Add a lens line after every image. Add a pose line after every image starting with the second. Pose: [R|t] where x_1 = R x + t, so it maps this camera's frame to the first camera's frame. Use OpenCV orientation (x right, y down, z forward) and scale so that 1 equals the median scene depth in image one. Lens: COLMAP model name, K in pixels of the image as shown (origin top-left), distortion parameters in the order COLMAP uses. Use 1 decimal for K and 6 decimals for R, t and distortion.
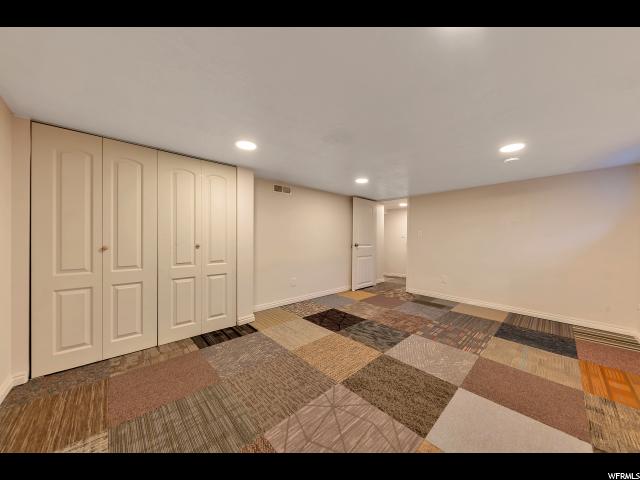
lens RADIAL K [[222.4, 0, 319.8], [0, 222.4, 239.1], [0, 0, 1]] dist [-0.001118, -0.000230]
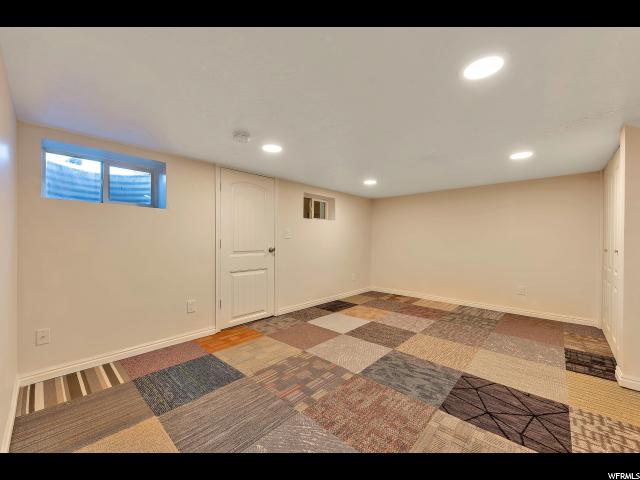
lens RADIAL K [[257.3, 0, 320.2], [0, 257.3, 240.3], [0, 0, 1]] dist [0.000321, 0.000049]
pose [[-0.997134, -0.010439, -0.074925, 0.619107], [-0.010973, 0.999917, 0.006715, -0.004586], [0.074849, 0.007518, -0.997167, 1.855431]]
